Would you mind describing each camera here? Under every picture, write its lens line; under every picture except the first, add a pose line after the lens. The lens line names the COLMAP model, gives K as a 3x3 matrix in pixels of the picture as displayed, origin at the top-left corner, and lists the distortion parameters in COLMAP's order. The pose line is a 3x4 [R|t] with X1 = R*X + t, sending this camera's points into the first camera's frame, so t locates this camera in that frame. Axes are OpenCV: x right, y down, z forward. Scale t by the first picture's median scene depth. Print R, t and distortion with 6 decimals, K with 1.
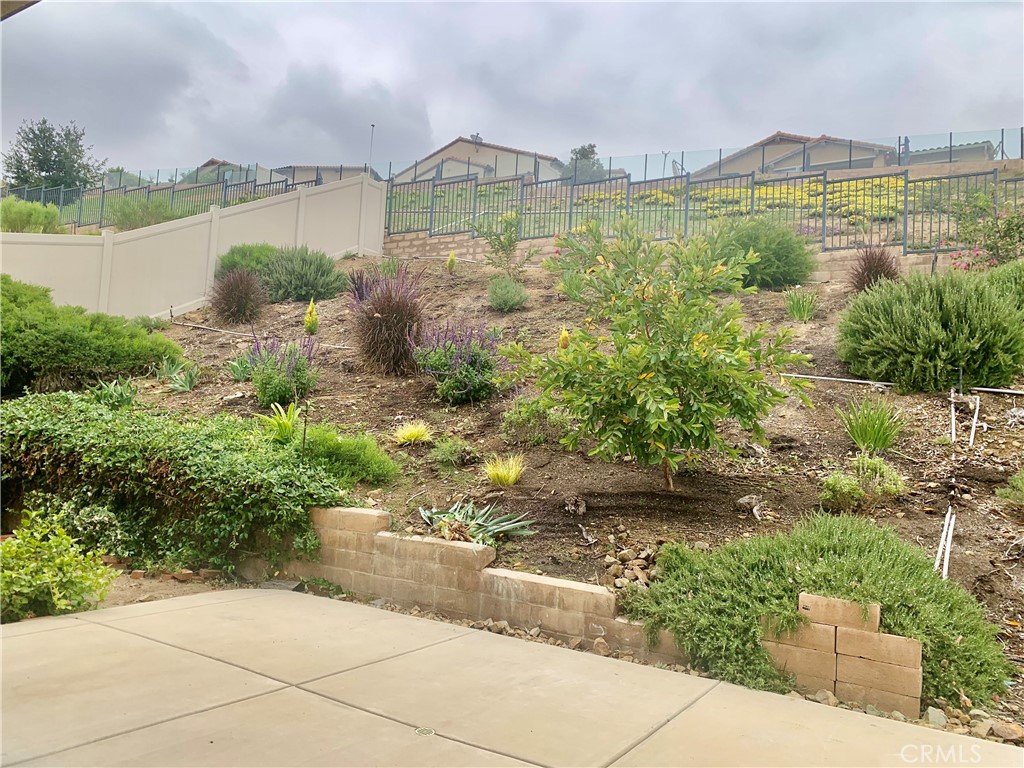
lens RADIAL K [[795.9, 0, 505.6], [0, 795.9, 383.1], [0, 0, 1]] dist [0.064888, -0.093055]
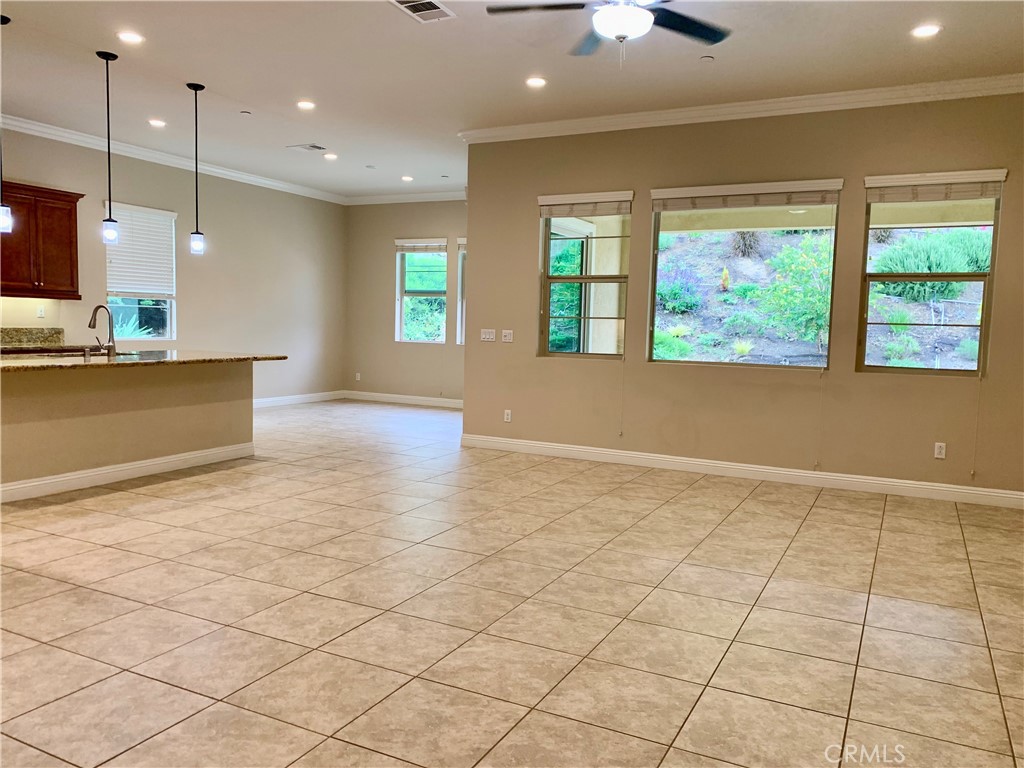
lens RADIAL K [[795.9, 0, 505.6], [0, 795.9, 383.1], [0, 0, 1]] dist [0.064888, -0.093055]
pose [[0.993838, -0.038678, 0.103873, -0.942688], [0.021660, 0.986844, 0.160217, -0.171336], [-0.108704, -0.156979, 0.981601, -1.182547]]
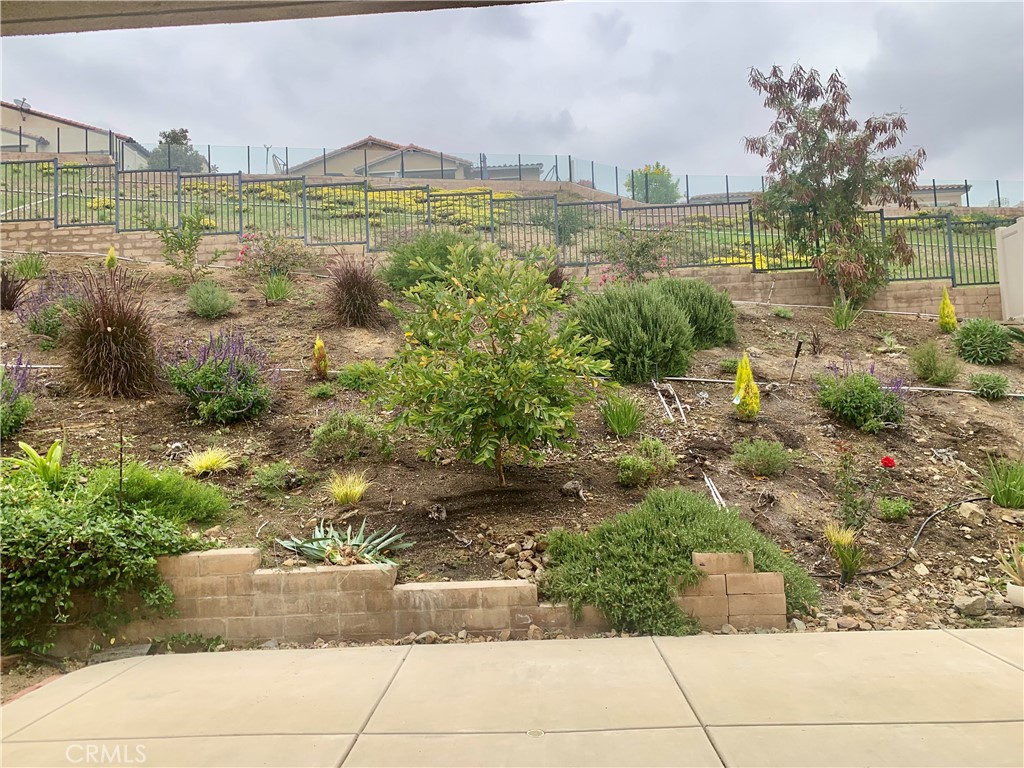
lens RADIAL K [[795.9, 0, 505.6], [0, 795.9, 383.1], [0, 0, 1]] dist [0.064888, -0.093055]
pose [[0.855505, -0.058122, 0.514523, -0.361595], [0.052494, 0.998296, 0.025488, -0.038690], [-0.515127, 0.005204, 0.857098, 0.044962]]
